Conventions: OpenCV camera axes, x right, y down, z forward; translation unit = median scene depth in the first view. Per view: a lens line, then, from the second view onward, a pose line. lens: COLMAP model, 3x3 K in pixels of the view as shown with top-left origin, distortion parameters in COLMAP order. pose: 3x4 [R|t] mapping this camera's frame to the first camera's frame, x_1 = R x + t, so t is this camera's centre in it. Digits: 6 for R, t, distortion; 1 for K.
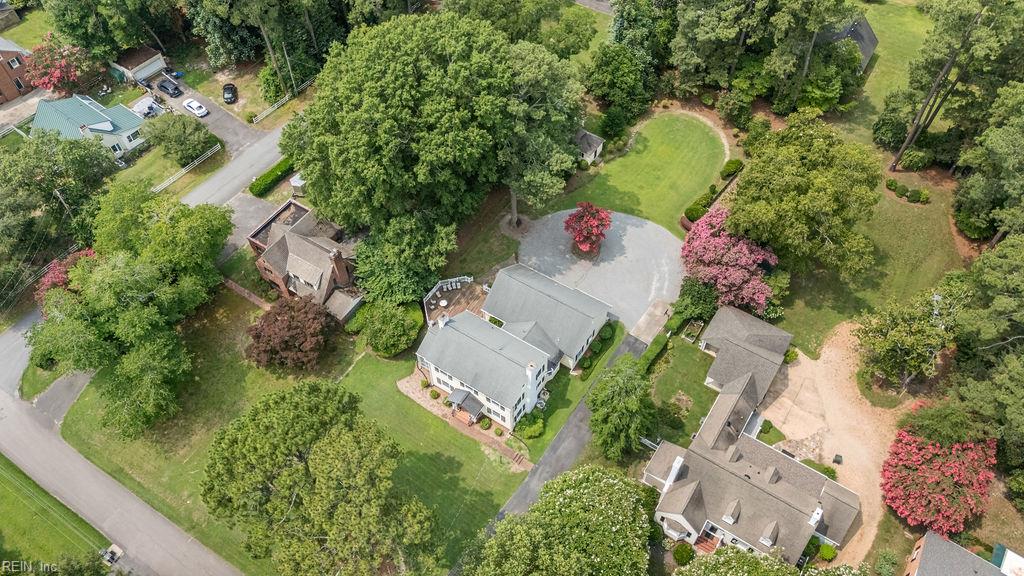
lens RADIAL K [[734.3, 0, 512.0], [0, 734.3, 288.0], [0, 0, 1]] dist [0.000086, -0.000106]
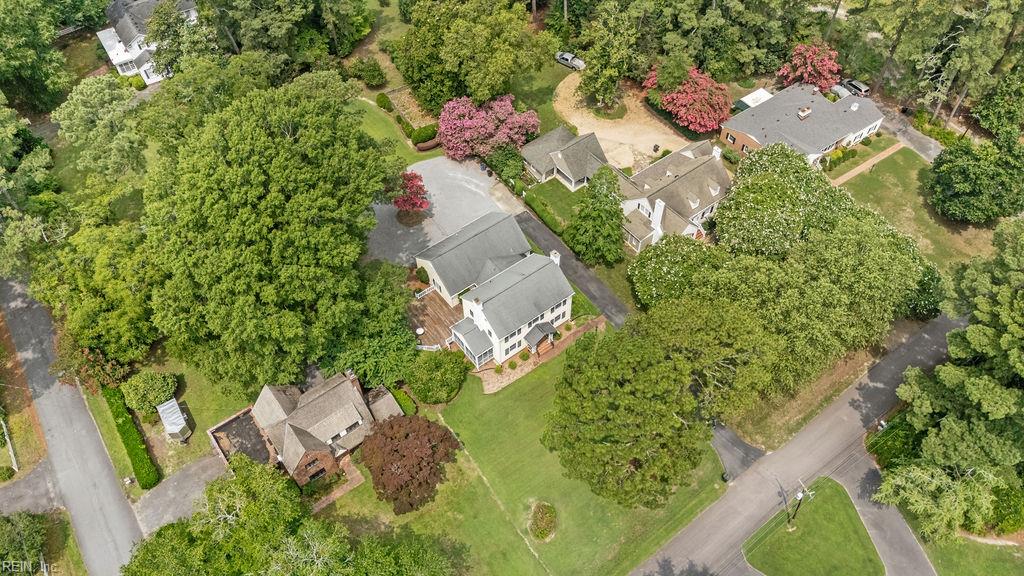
lens RADIAL K [[734.3, 0, 512.0], [0, 734.3, 288.0], [0, 0, 1]] dist [0.000086, -0.000106]
pose [[0.339791, -0.743073, 0.576527, -0.579950], [0.764151, 0.575485, 0.291358, -0.206780], [-0.548283, 0.341553, 0.763366, 0.149153]]
